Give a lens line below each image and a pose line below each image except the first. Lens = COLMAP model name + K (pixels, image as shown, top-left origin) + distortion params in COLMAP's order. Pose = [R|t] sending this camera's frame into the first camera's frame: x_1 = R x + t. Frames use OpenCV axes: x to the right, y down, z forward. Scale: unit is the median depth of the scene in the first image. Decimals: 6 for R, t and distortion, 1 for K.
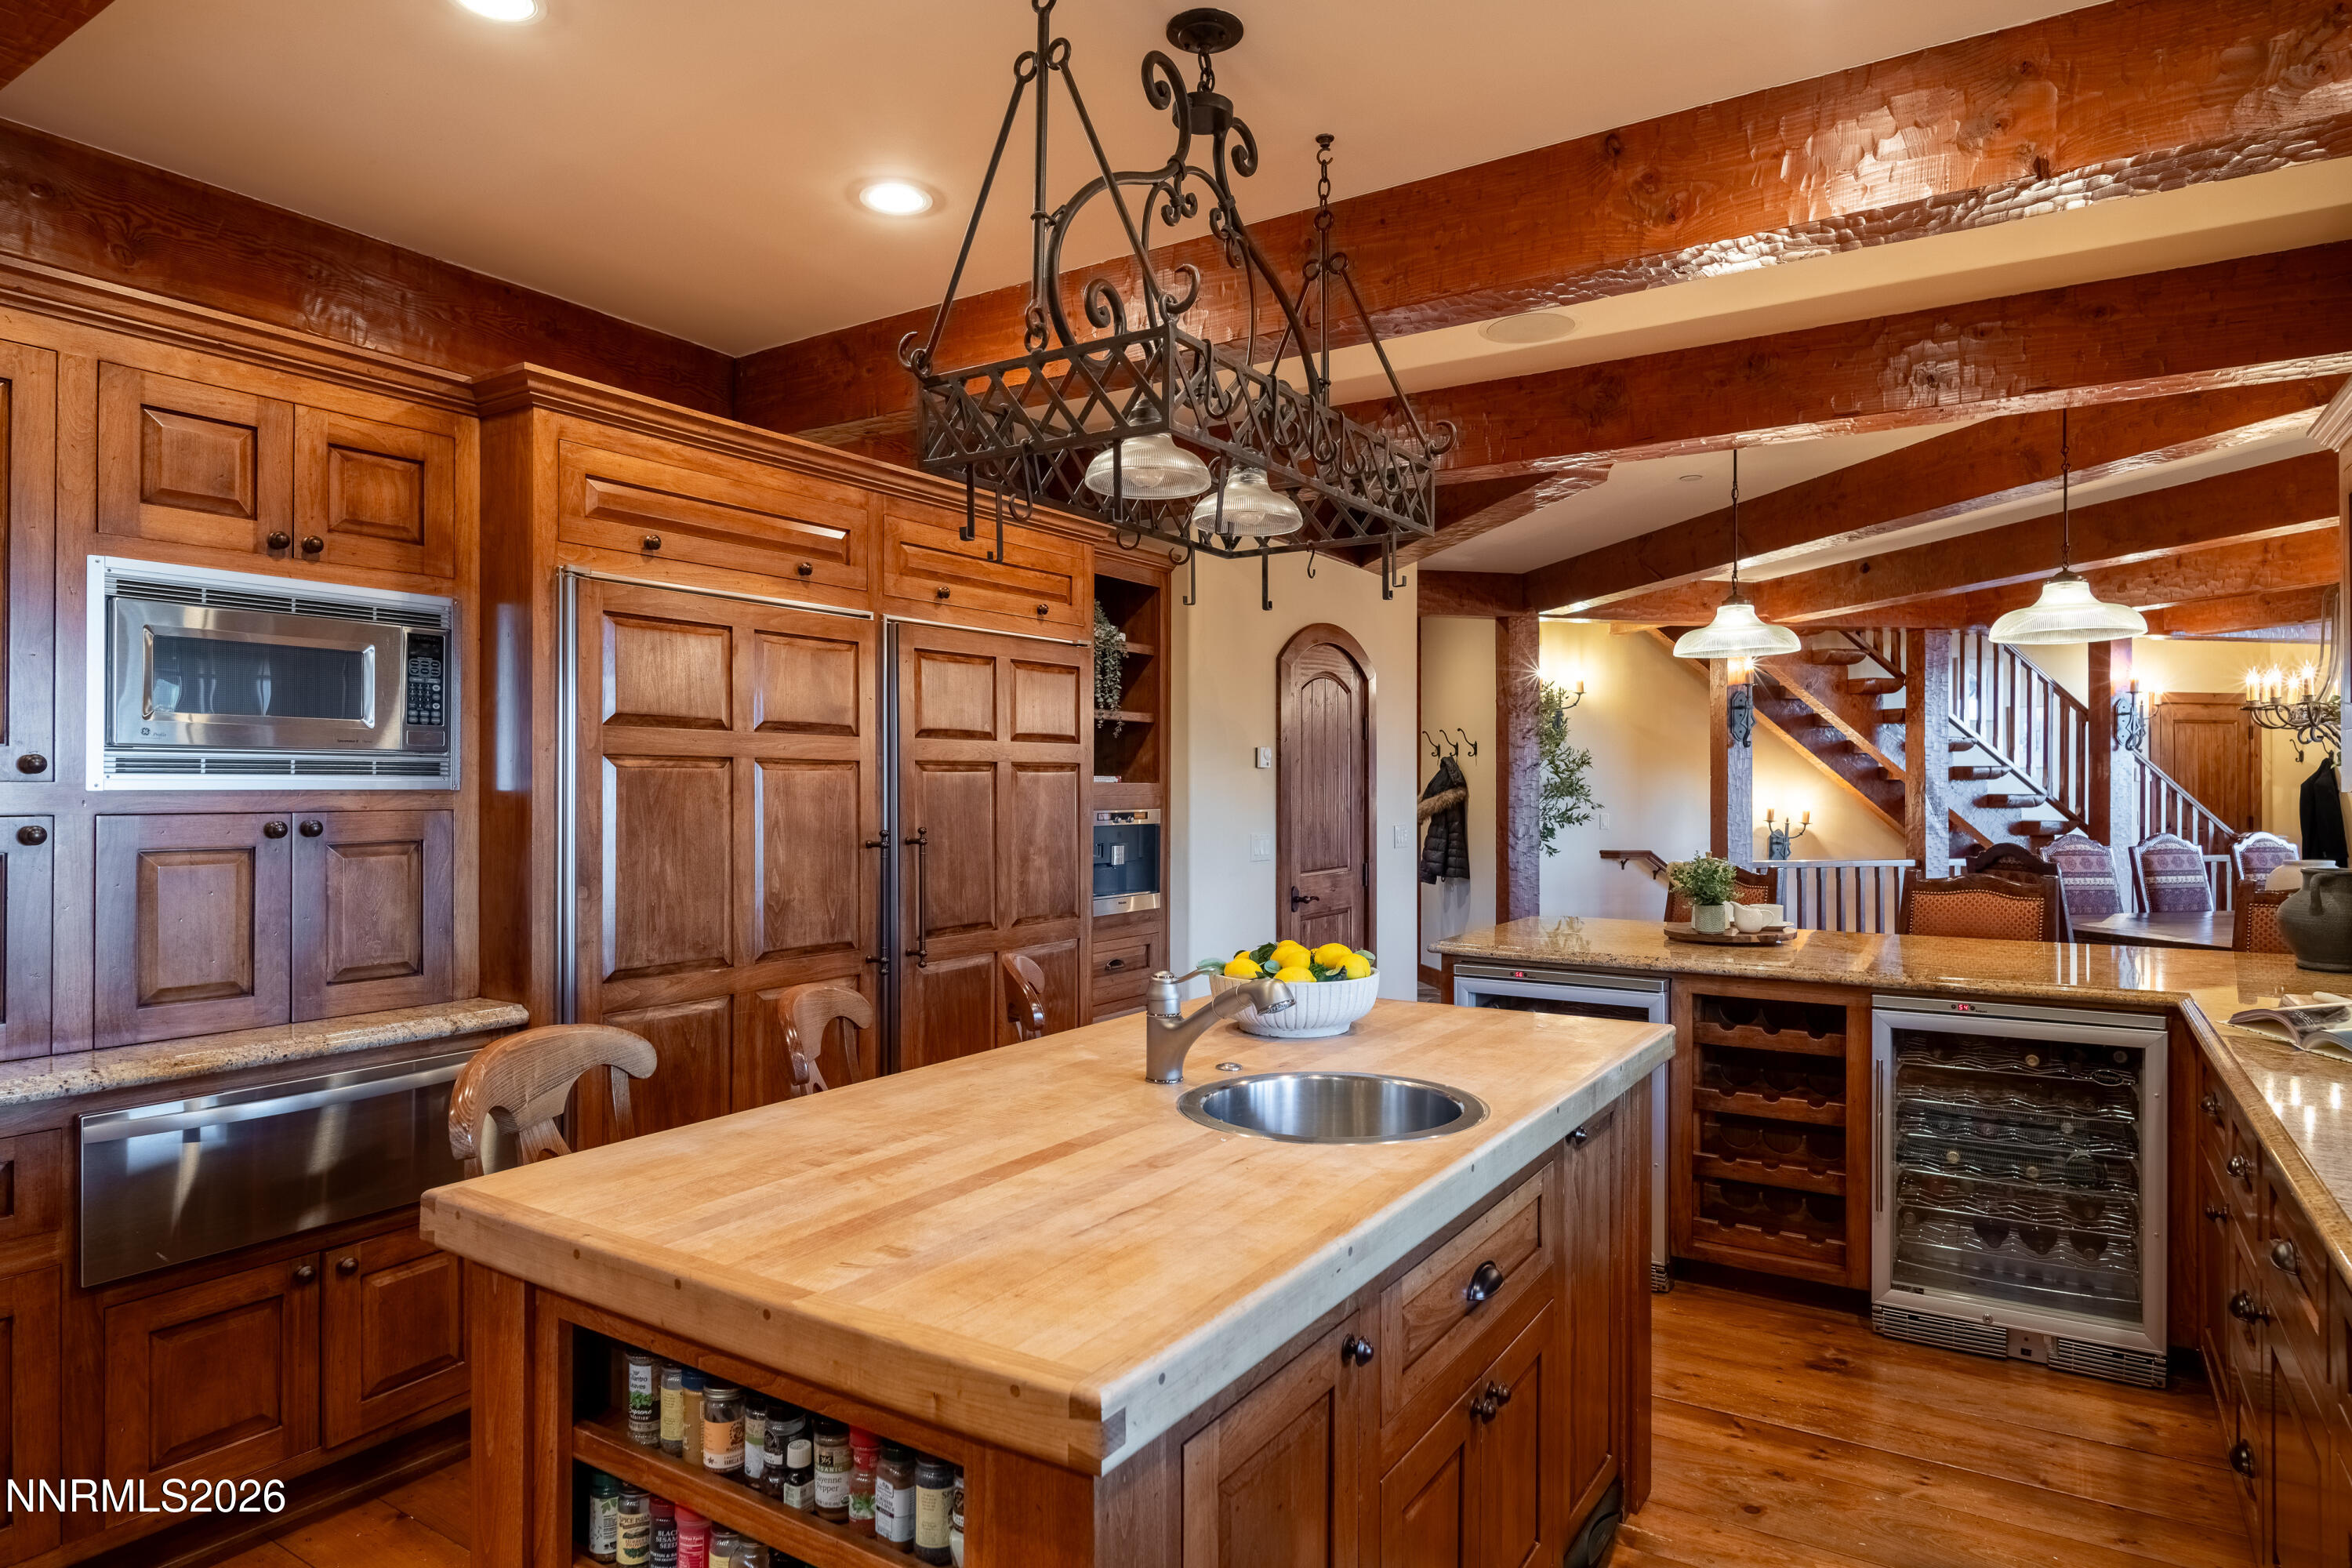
lens RADIAL K [[1341.7, 0, 1179.5], [0, 1341.7, 778.0], [0, 0, 1]] dist [-0.008316, 0.001646]
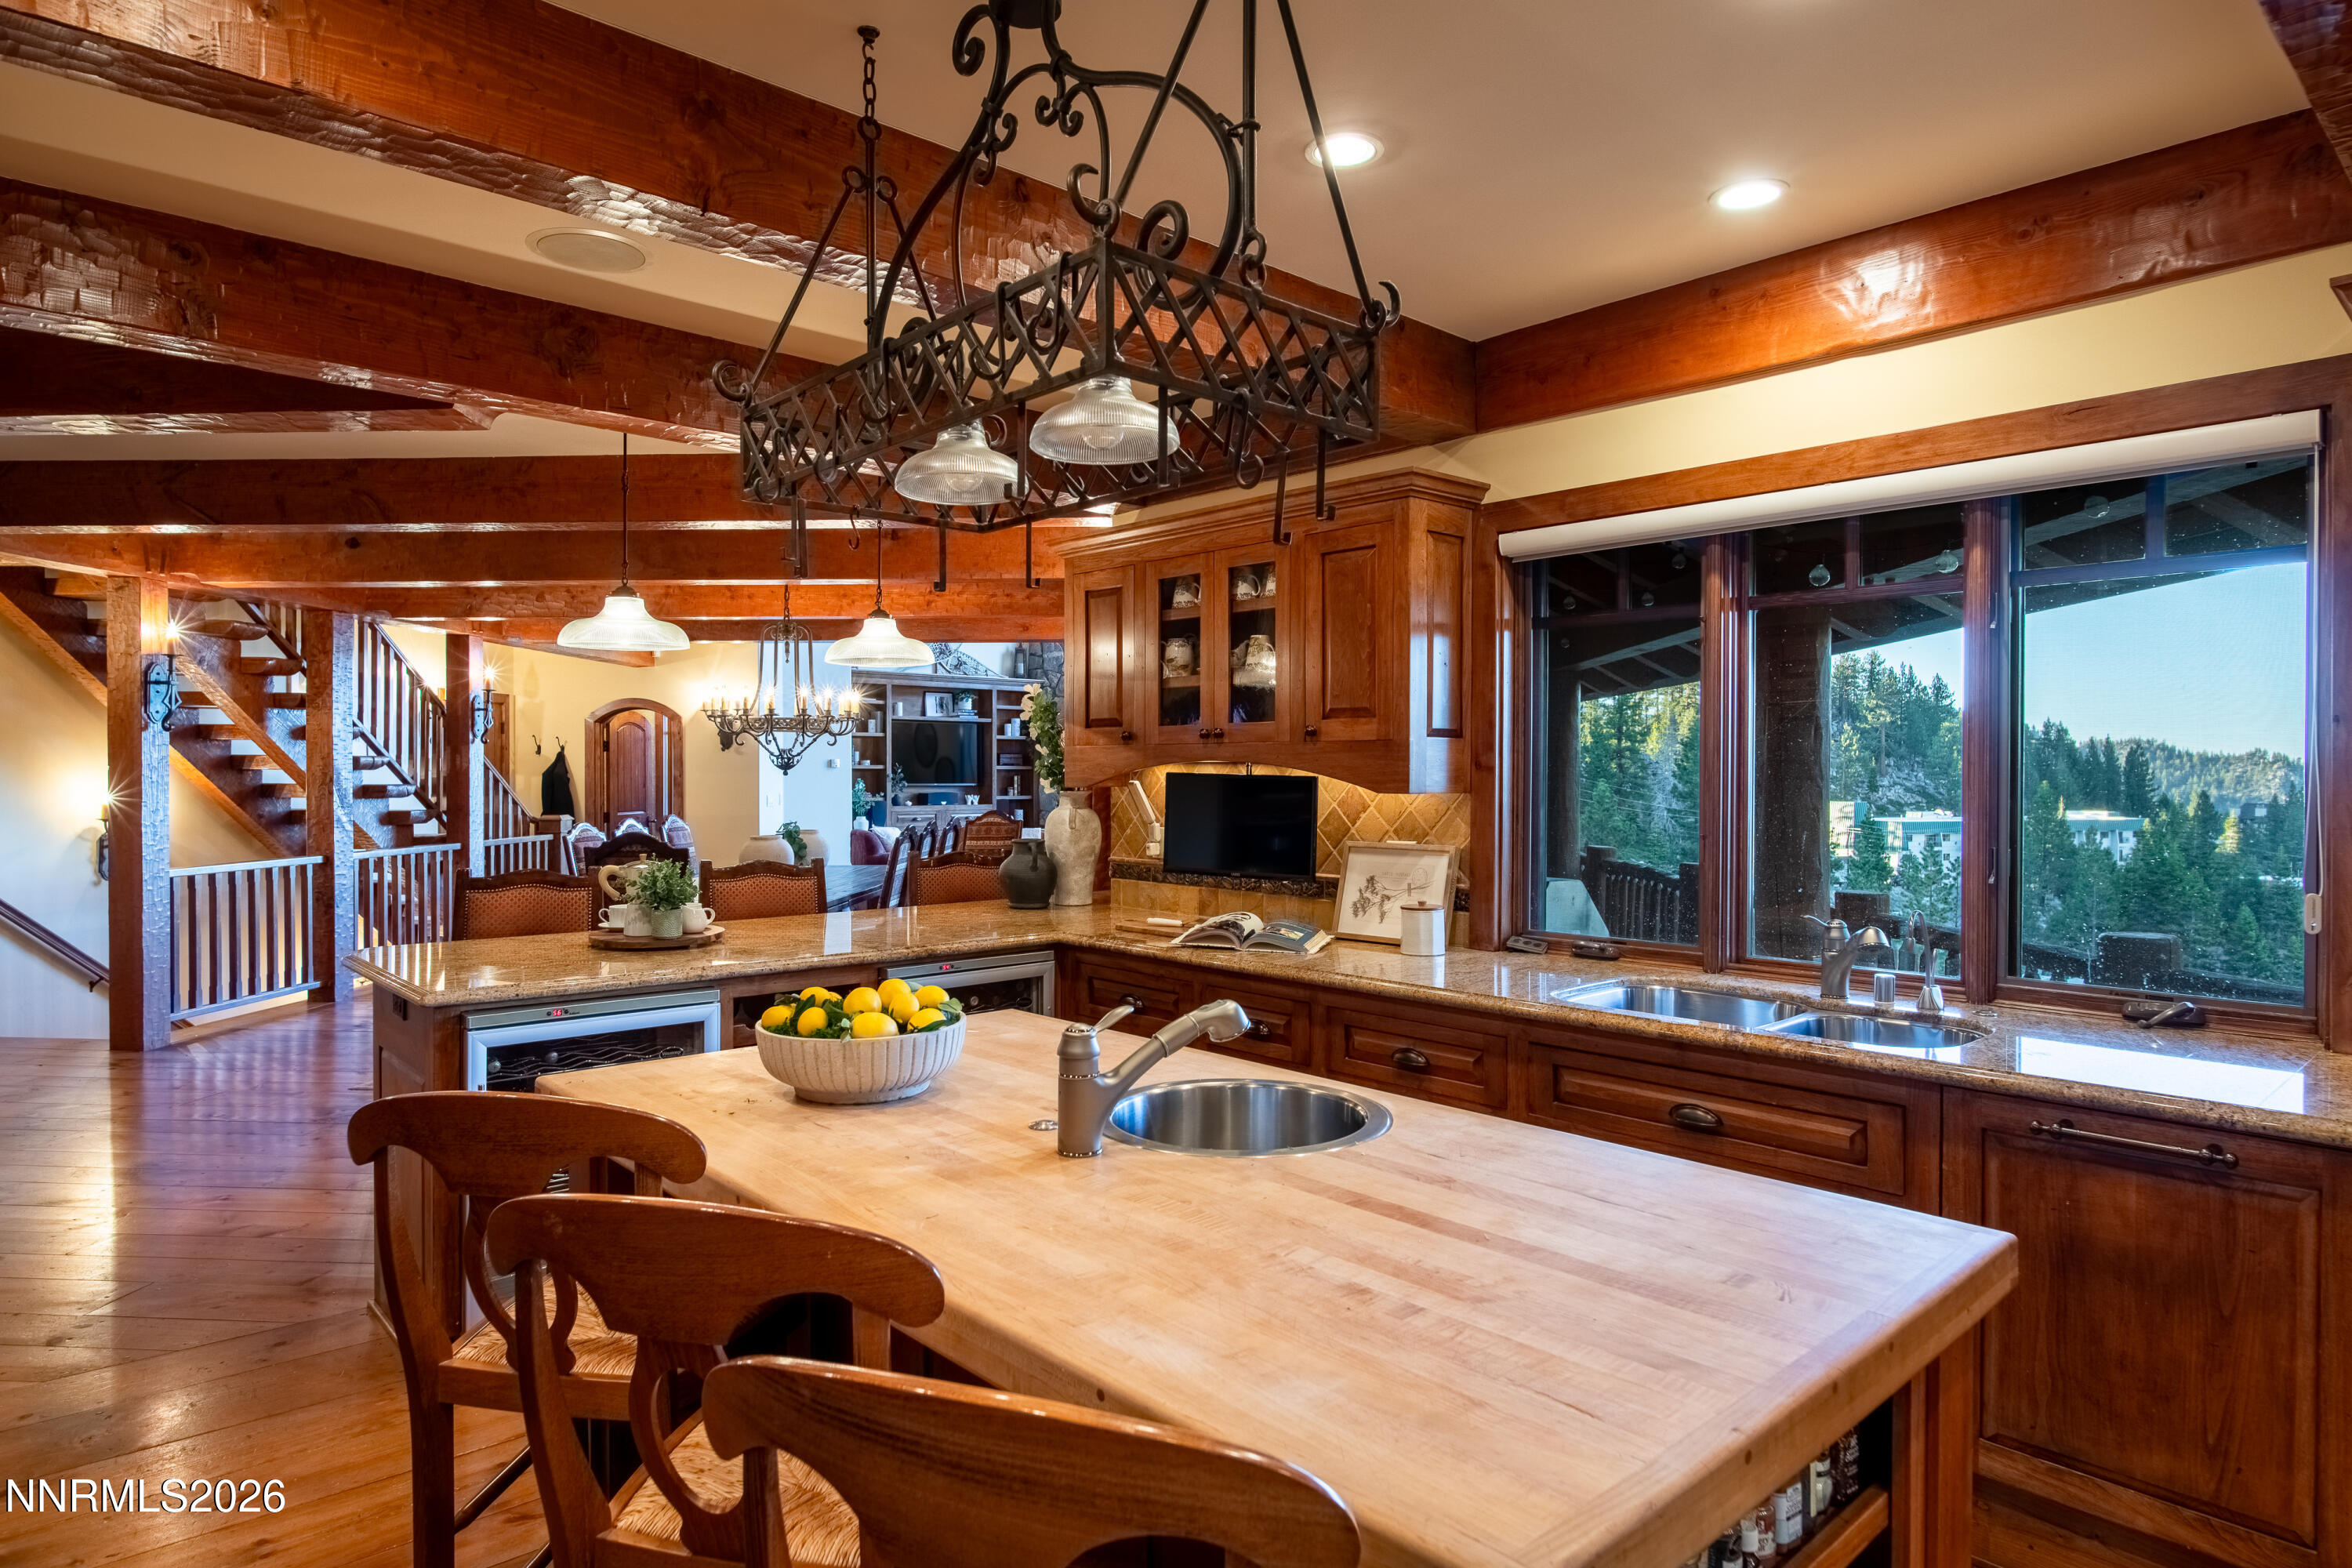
lens RADIAL K [[1341.7, 0, 1179.5], [0, 1341.7, 778.0], [0, 0, 1]] dist [-0.008316, 0.001646]
pose [[0.255479, -0.005277, 0.966800, -0.433887], [-0.006529, 0.999953, 0.007183, -0.008968], [-0.966793, -0.008148, 0.255433, 0.388322]]
